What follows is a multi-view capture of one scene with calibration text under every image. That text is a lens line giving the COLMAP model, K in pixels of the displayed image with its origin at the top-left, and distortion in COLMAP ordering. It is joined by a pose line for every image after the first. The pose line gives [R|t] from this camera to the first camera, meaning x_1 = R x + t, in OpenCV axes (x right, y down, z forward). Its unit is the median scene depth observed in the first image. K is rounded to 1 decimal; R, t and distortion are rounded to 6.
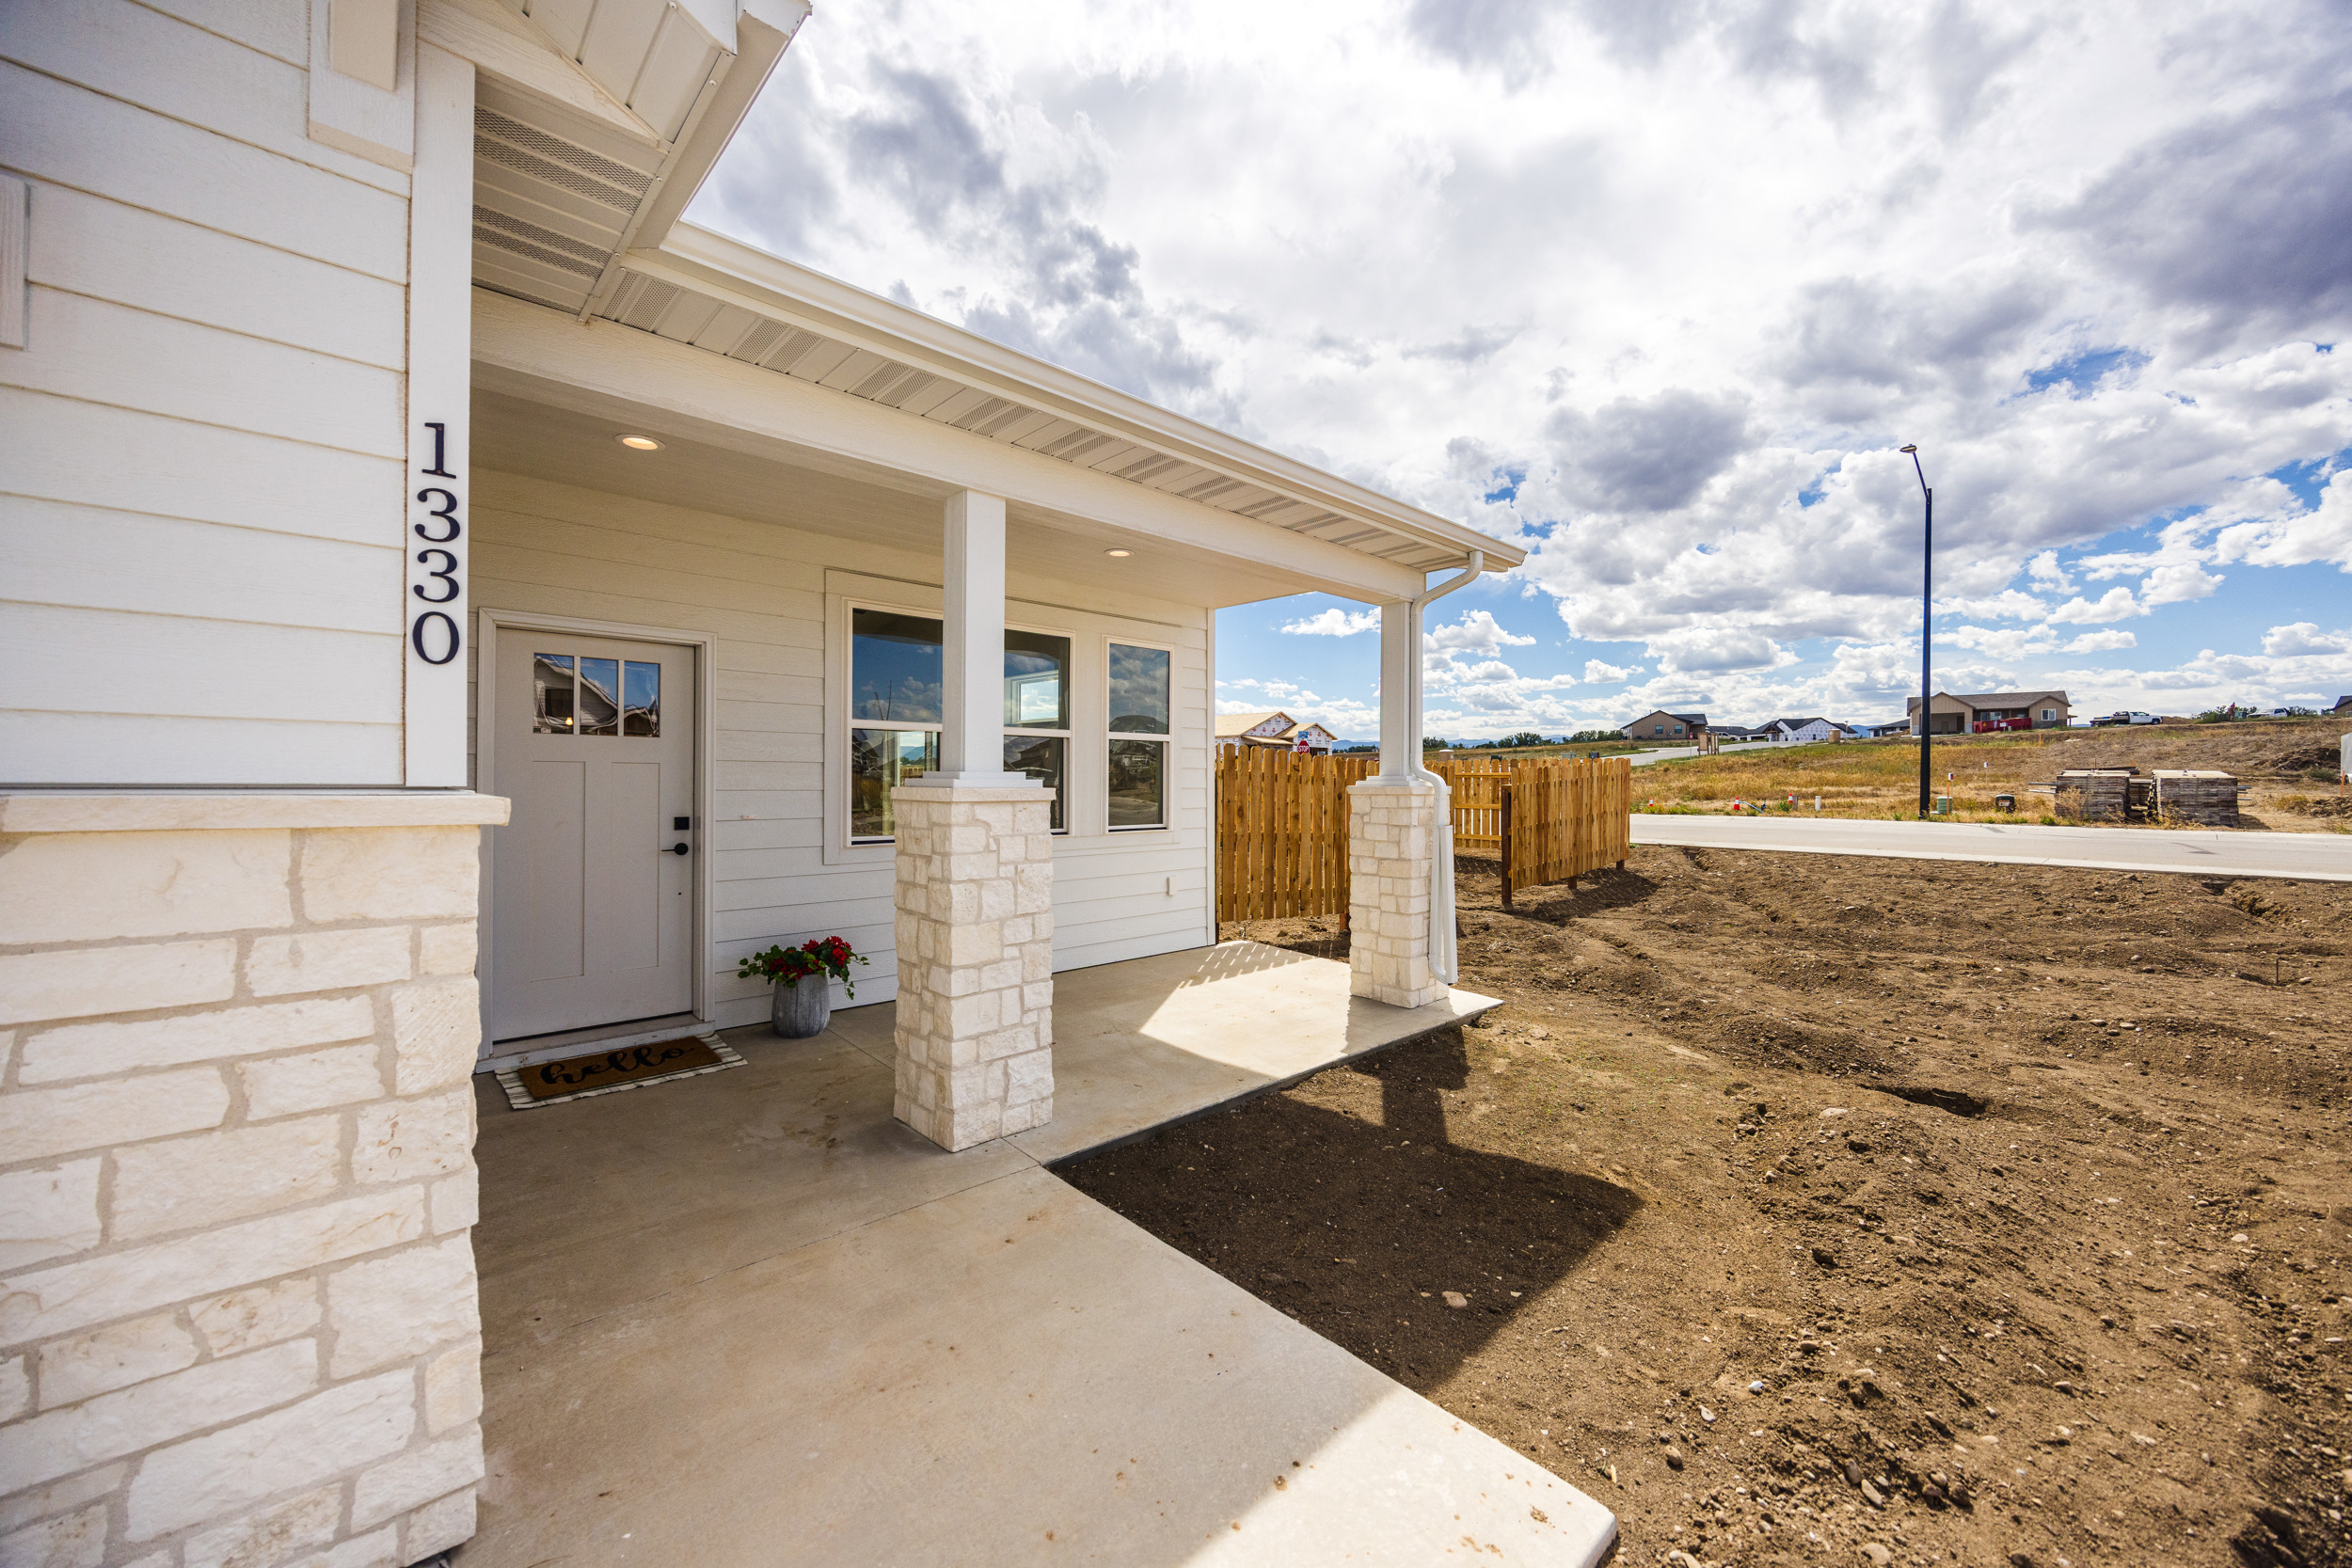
lens RADIAL K [[897.0, 0, 1158.0], [0, 897.0, 797.8], [0, 0, 1]] dist [0.001344, -0.001143]
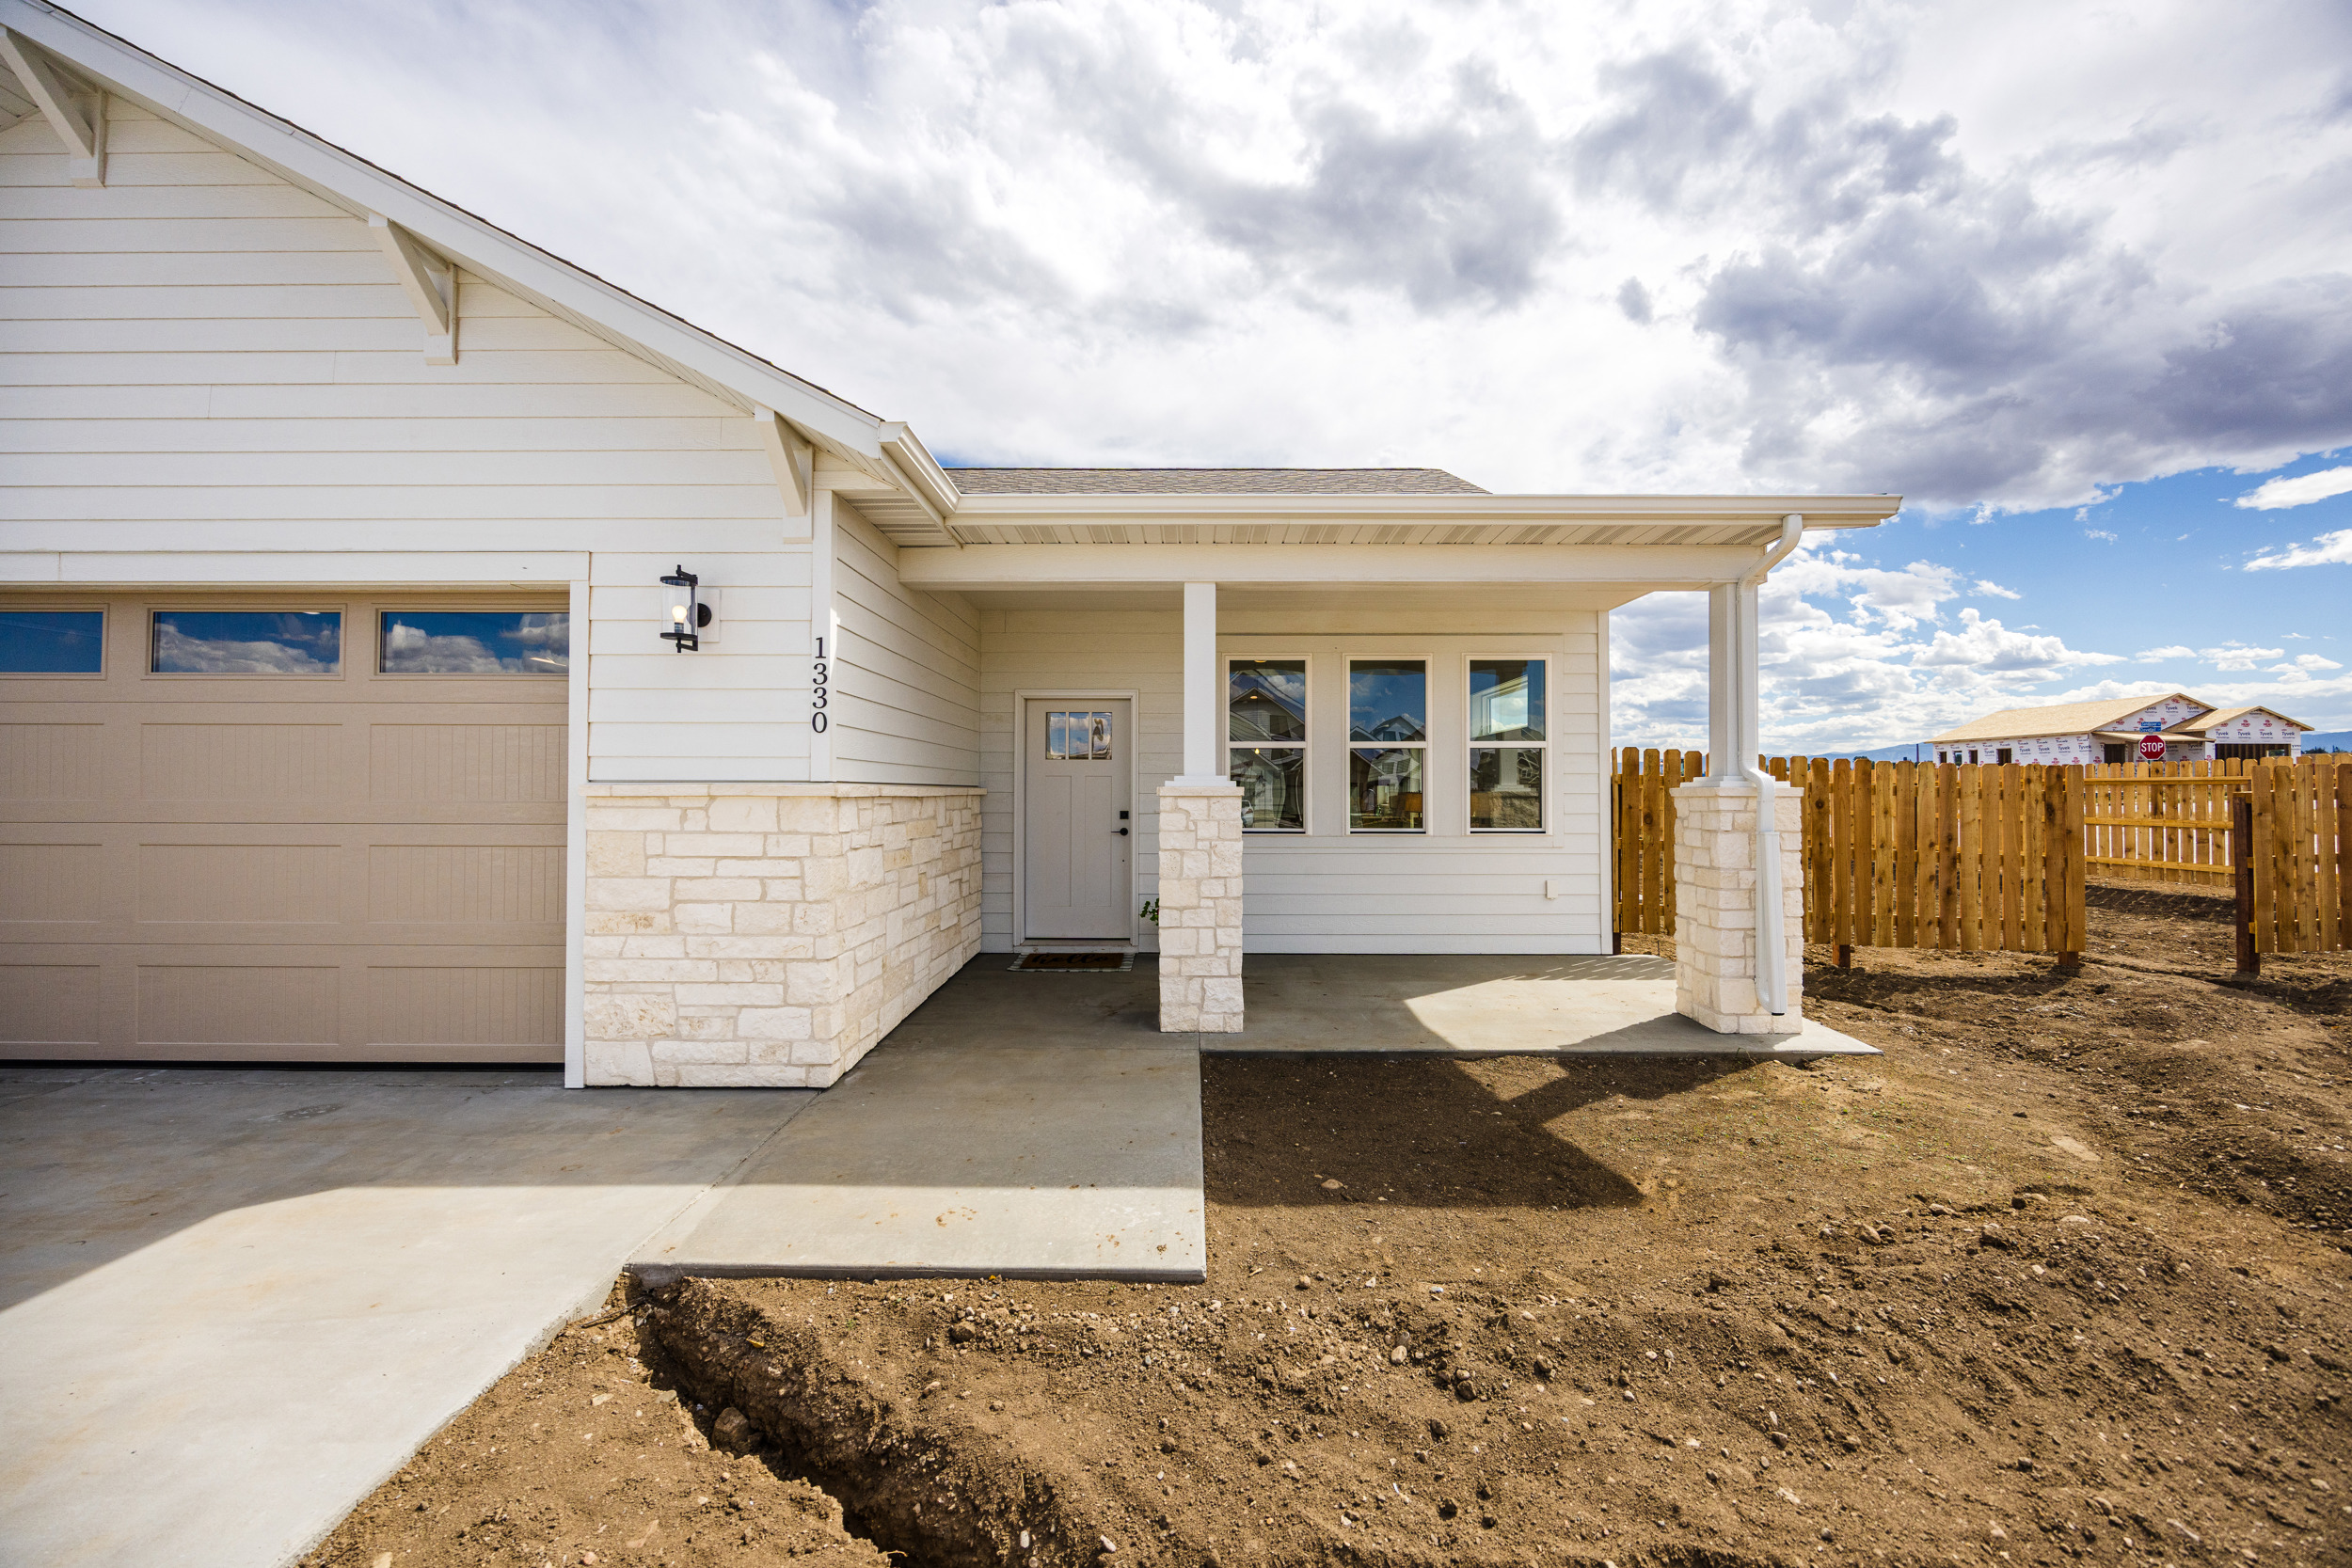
lens RADIAL K [[882.8, 0, 1178.8], [0, 882.8, 796.3], [0, 0, 1]] dist [-0.010161, -0.000298]
pose [[0.720780, 0.001599, -0.693162, 0.614144], [-0.014533, 0.999812, -0.012805, 0.017418], [0.693012, 0.019303, 0.720668, -0.033231]]
